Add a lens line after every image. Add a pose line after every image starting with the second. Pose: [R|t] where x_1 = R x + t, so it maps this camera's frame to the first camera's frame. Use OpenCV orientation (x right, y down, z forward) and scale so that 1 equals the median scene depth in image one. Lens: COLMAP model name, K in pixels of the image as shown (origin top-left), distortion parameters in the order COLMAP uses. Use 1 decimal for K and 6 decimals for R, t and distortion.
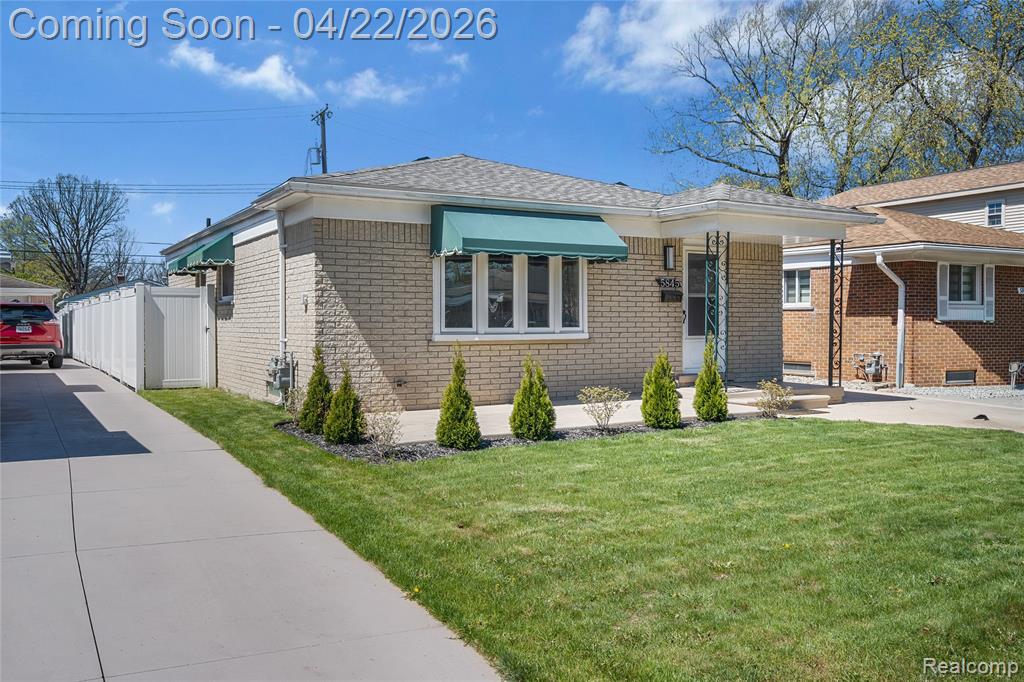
lens RADIAL K [[844.8, 0, 517.2], [0, 844.8, 335.4], [0, 0, 1]] dist [0.003152, -0.003425]
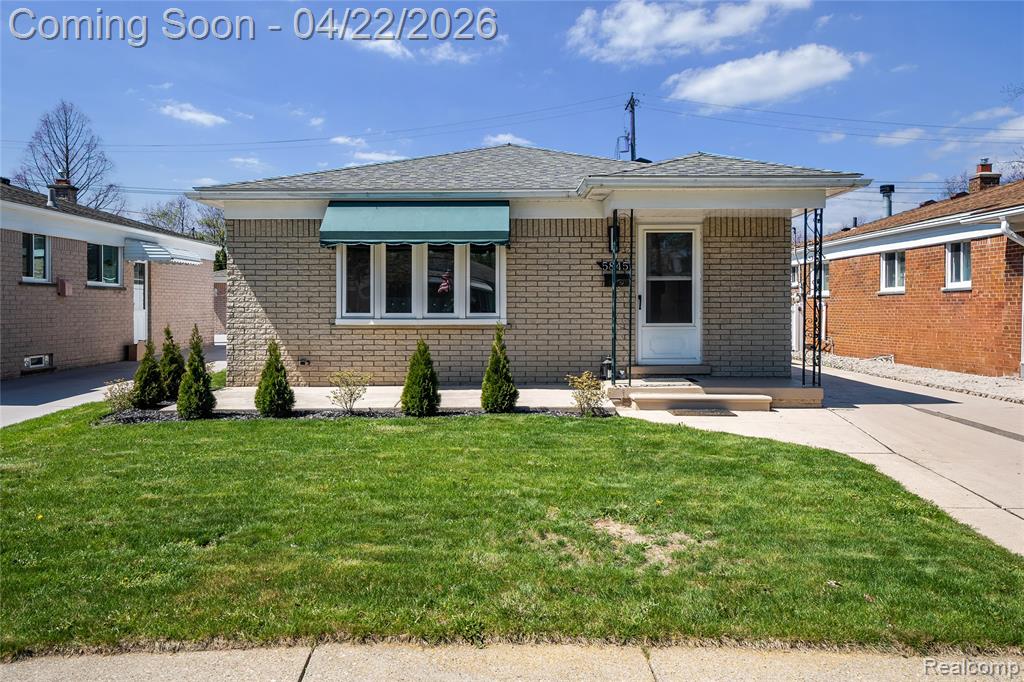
lens RADIAL K [[844.8, 0, 531.0], [0, 844.8, 313.6], [0, 0, 1]] dist [0.003152, -0.003425]
pose [[0.860759, 0.007978, -0.508951, 0.653596], [-0.009685, 0.999953, -0.000704, -0.009186], [0.508921, 0.005535, 0.860795, 0.174178]]
